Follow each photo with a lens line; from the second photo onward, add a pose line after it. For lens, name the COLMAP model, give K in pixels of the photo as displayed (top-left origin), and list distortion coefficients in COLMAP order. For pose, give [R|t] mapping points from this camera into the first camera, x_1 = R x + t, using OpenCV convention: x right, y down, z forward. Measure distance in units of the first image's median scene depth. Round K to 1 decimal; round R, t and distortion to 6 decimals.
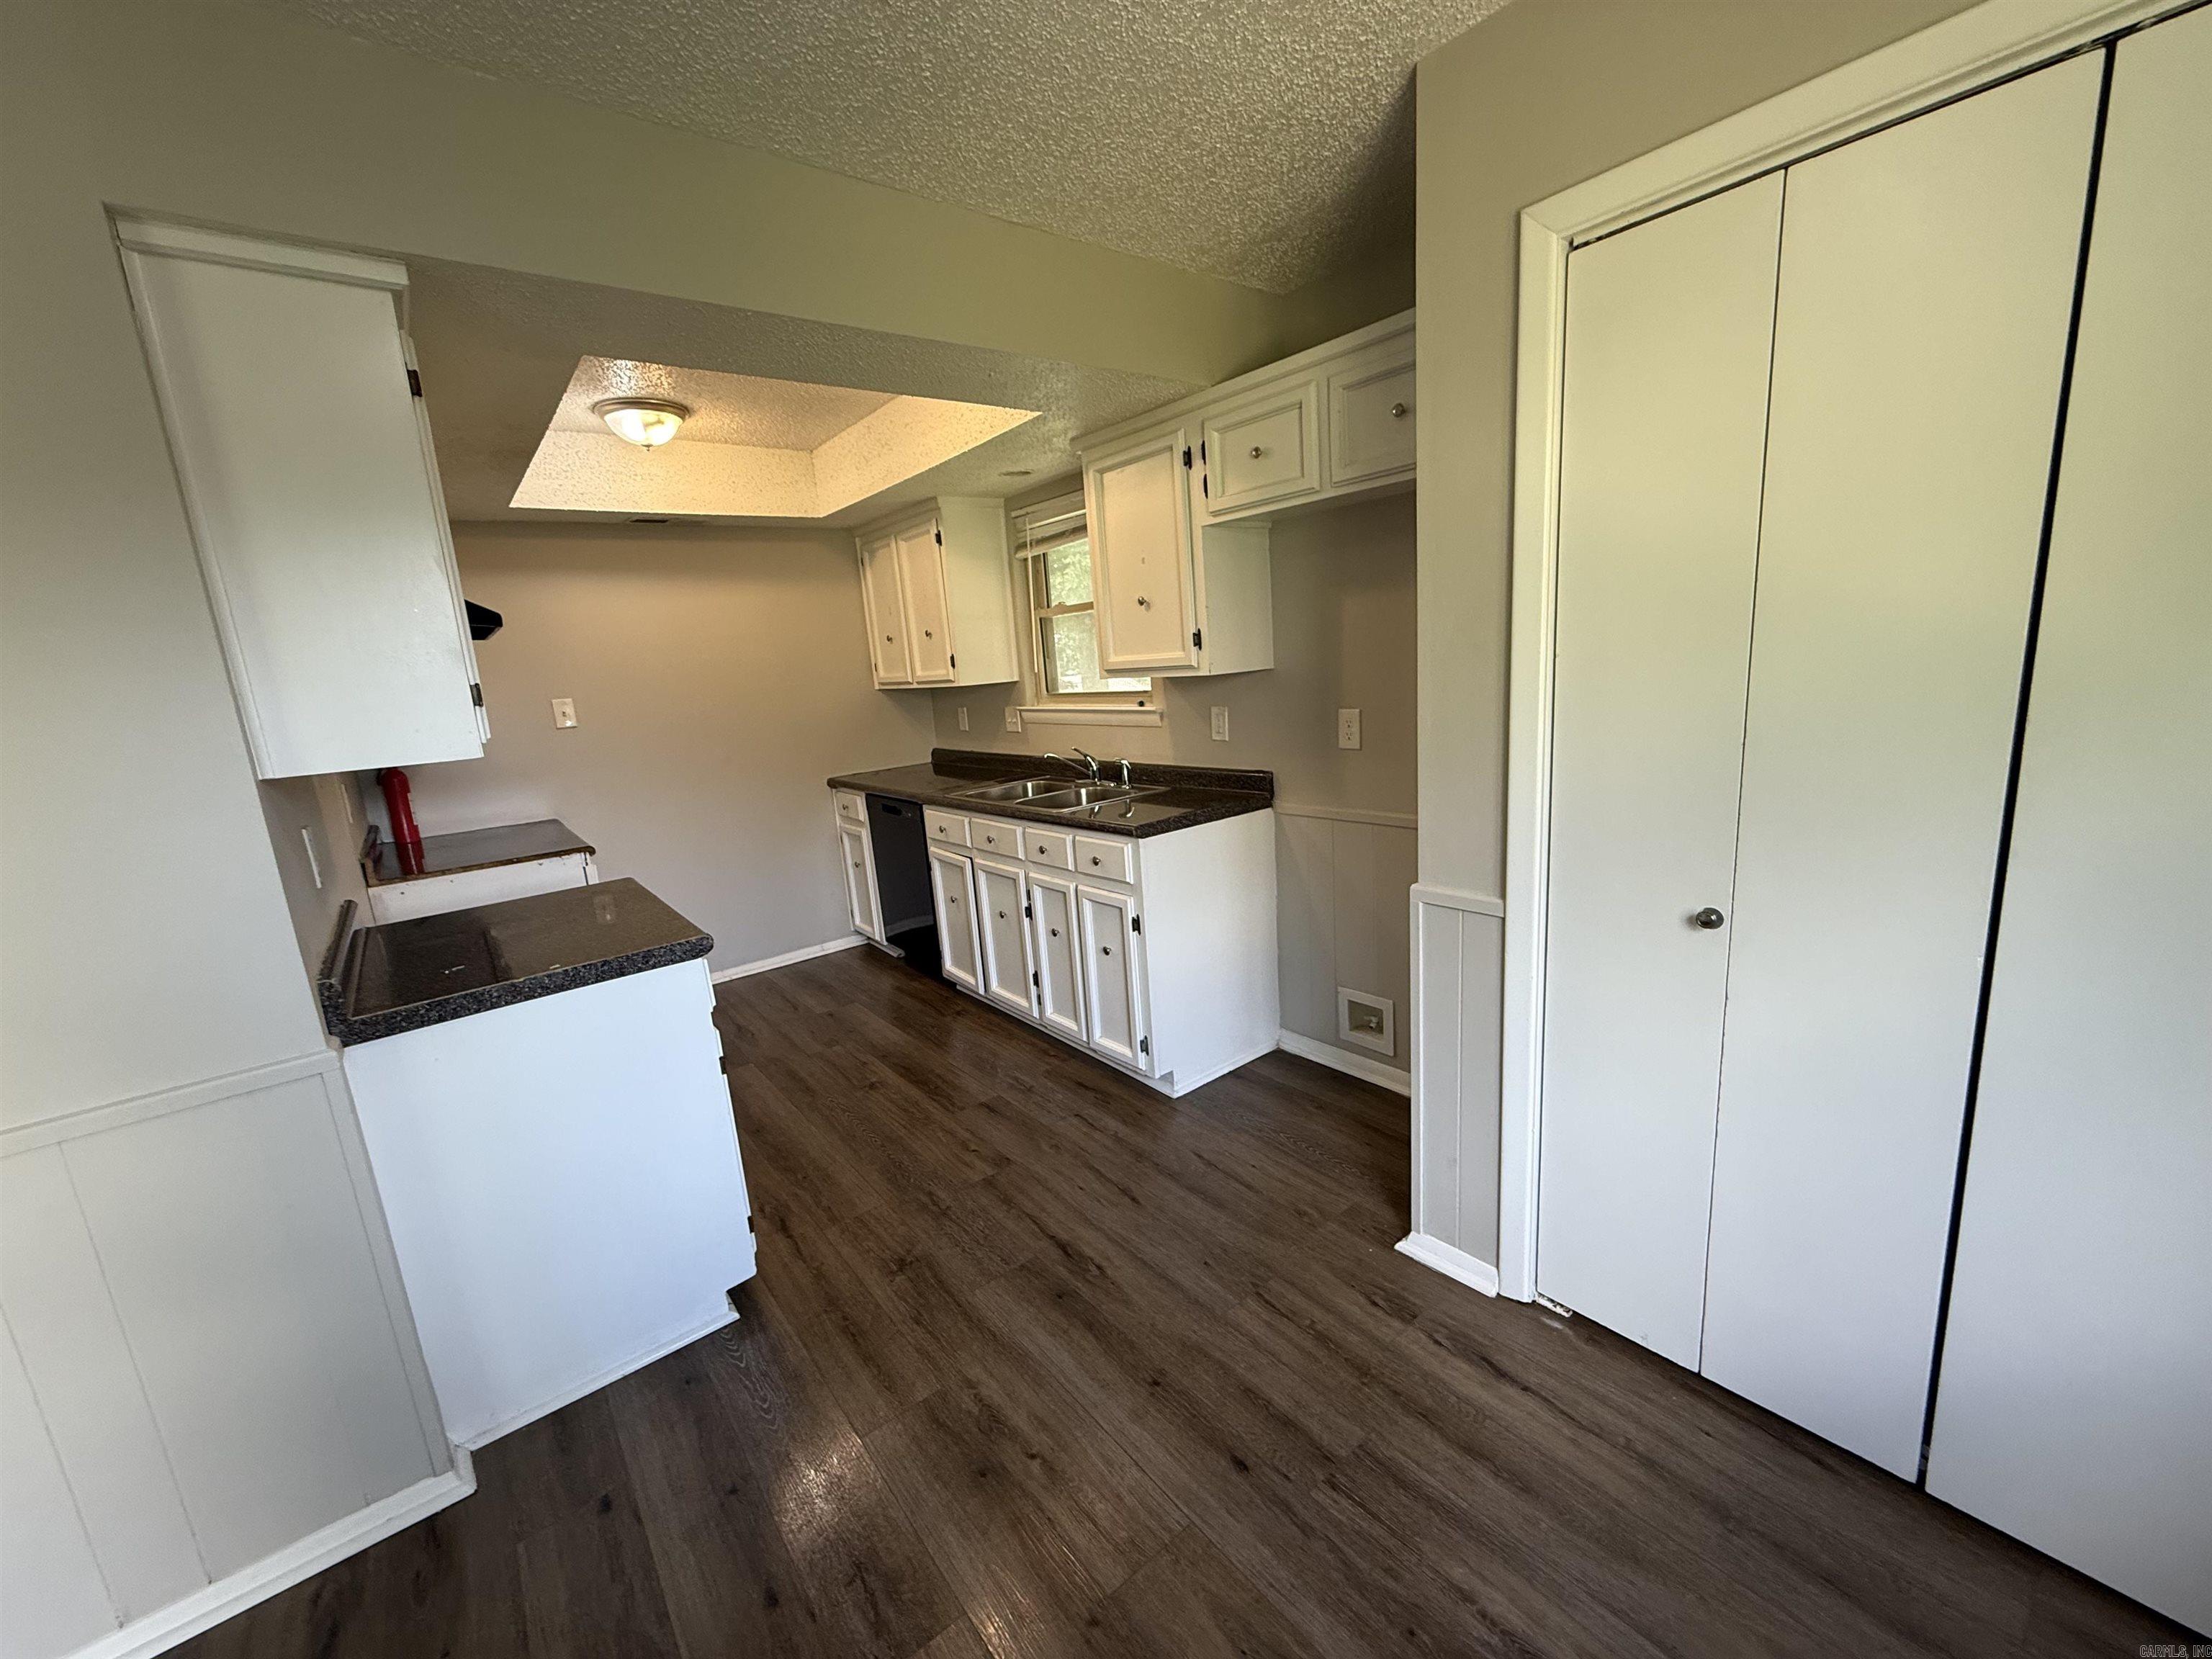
lens RADIAL K [[882.1, 0, 1103.3], [0, 882.1, 831.5], [0, 0, 1]] dist [-0.000111, 0.000115]
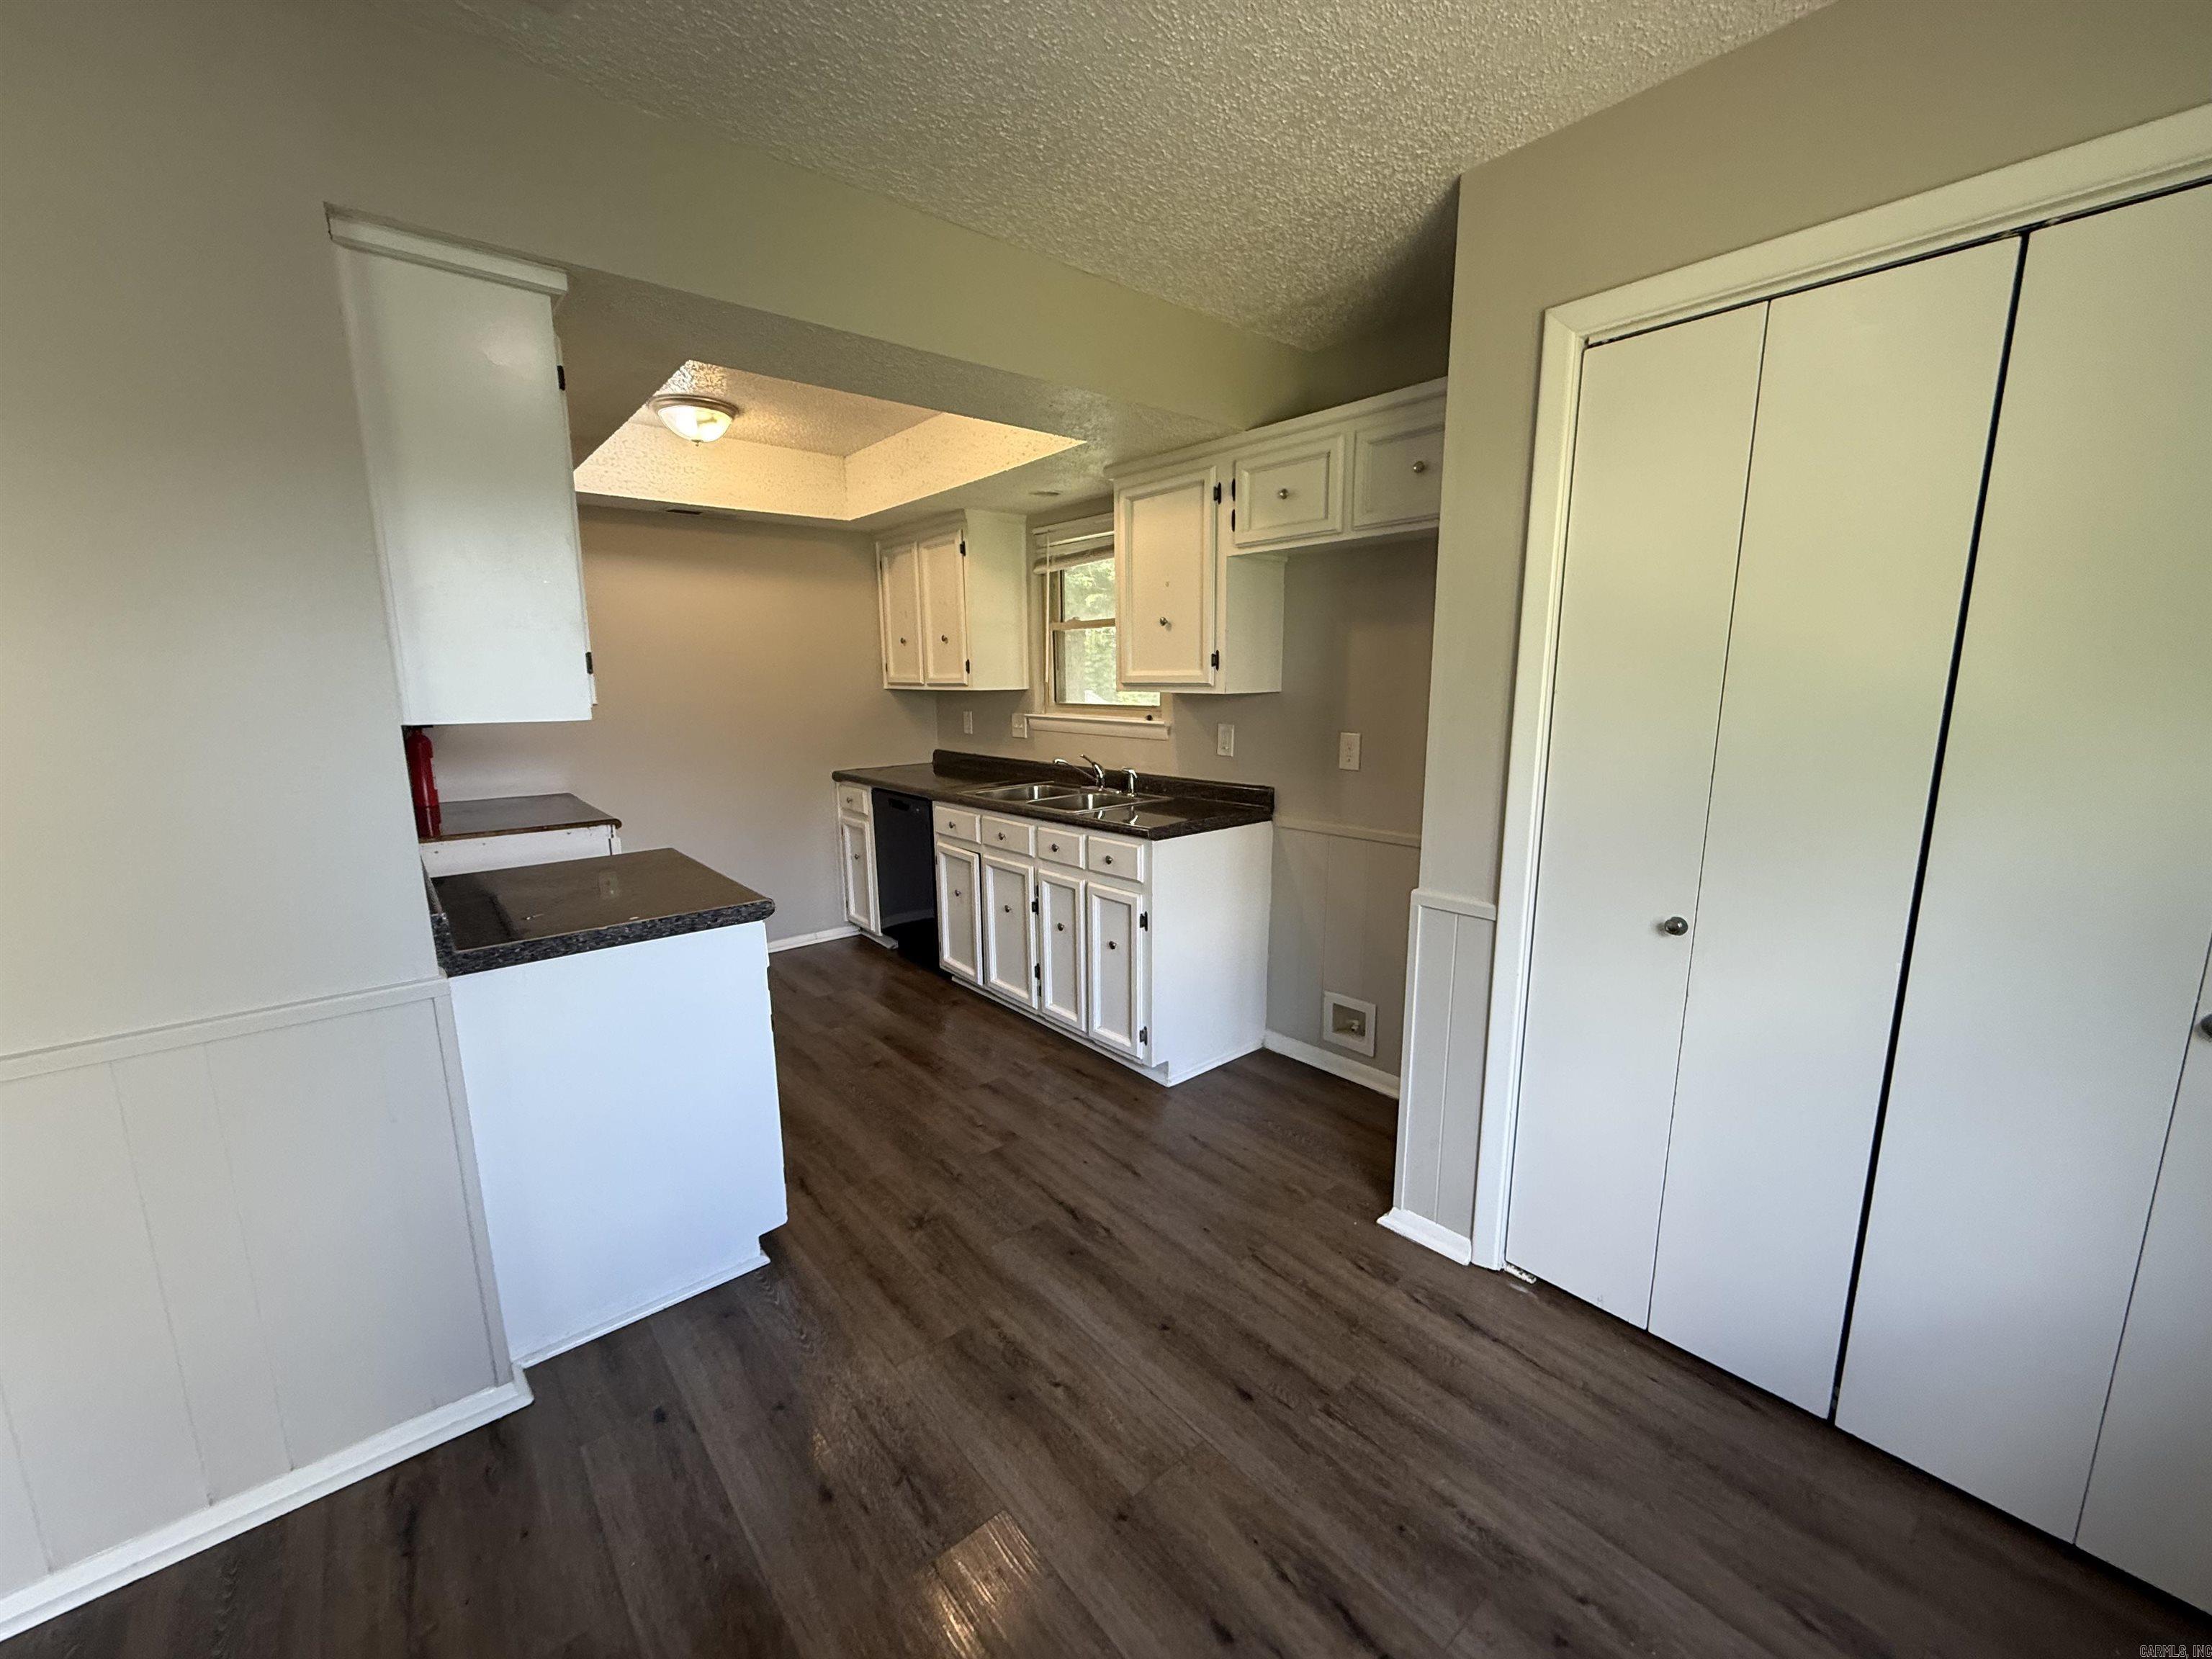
lens RADIAL K [[882.1, 0, 1103.3], [0, 882.1, 831.5], [0, 0, 1]] dist [-0.000111, 0.000115]
pose [[0.997223, 0.059804, 0.044389, -0.080595], [-0.058855, 0.998015, -0.022397, 0.029410], [-0.045640, 0.019722, 0.998763, -0.083184]]
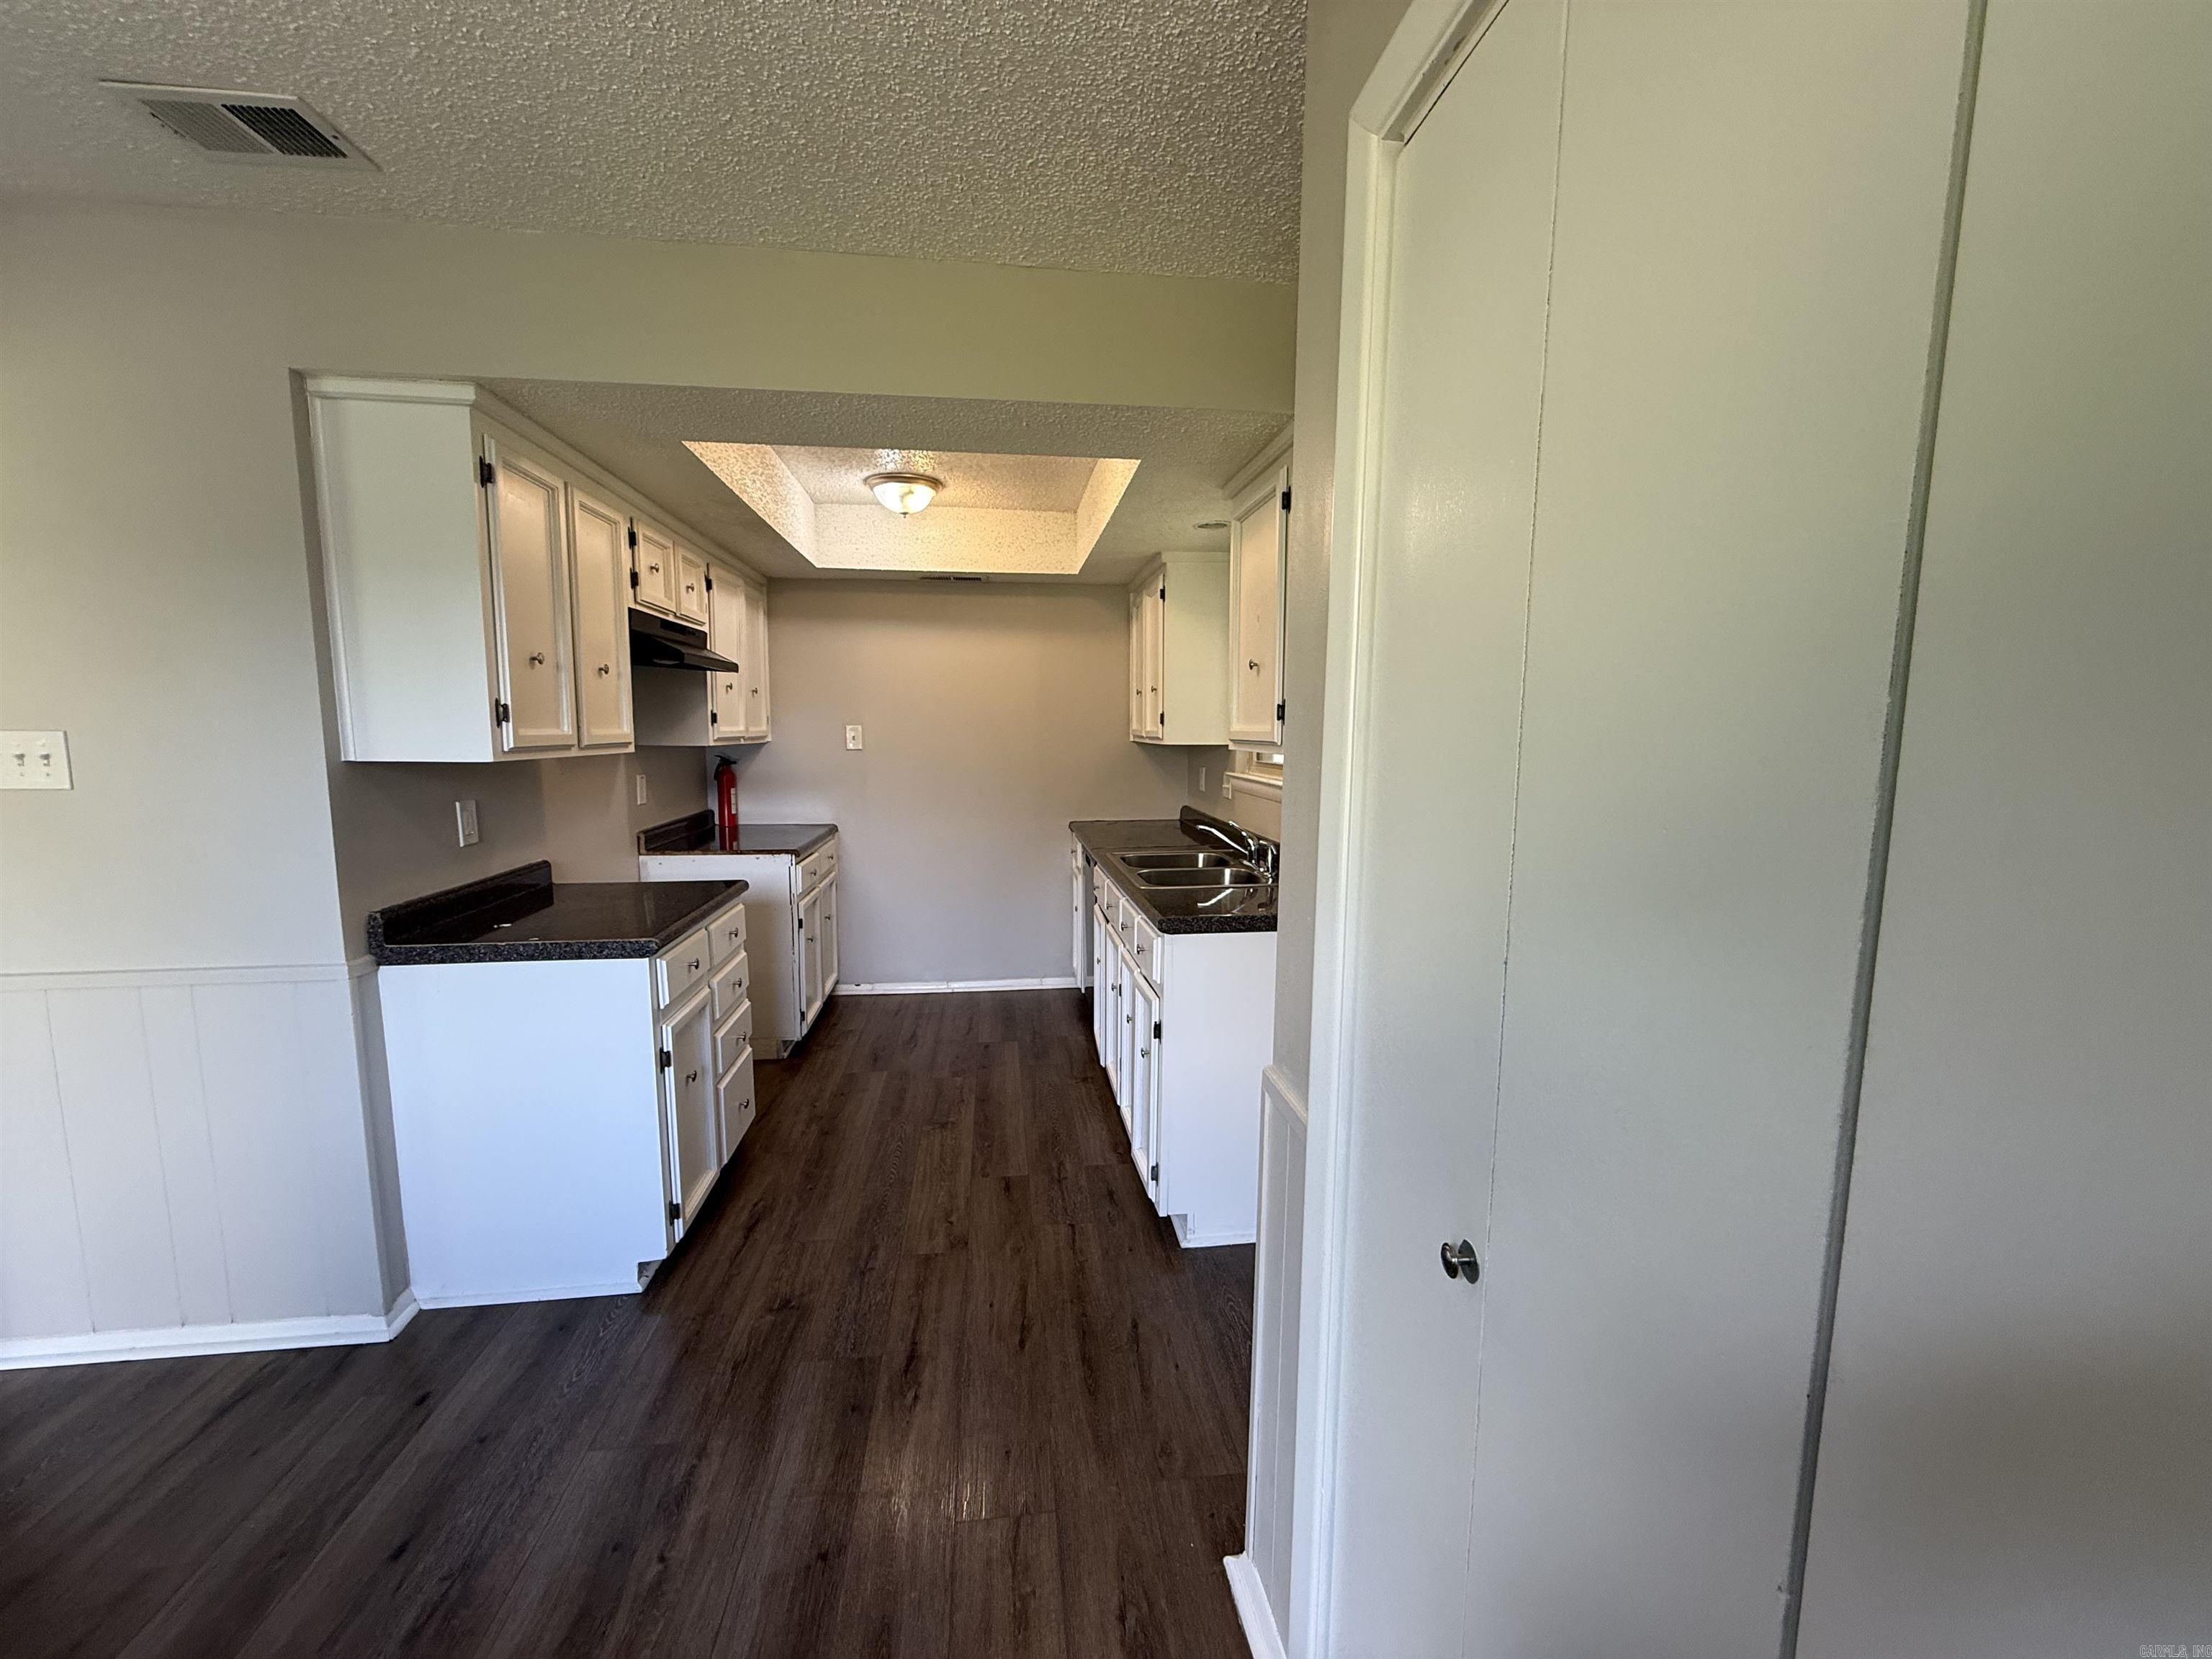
lens RADIAL K [[880.6, 0, 1103.2], [0, 880.6, 832.6], [0, 0, 1]] dist [-0.000208, -0.000101]
pose [[0.853668, 0.137924, -0.502222, 0.490372], [-0.166638, 0.985939, -0.012482, -0.082152], [0.493439, 0.094345, 0.864649, 0.256063]]
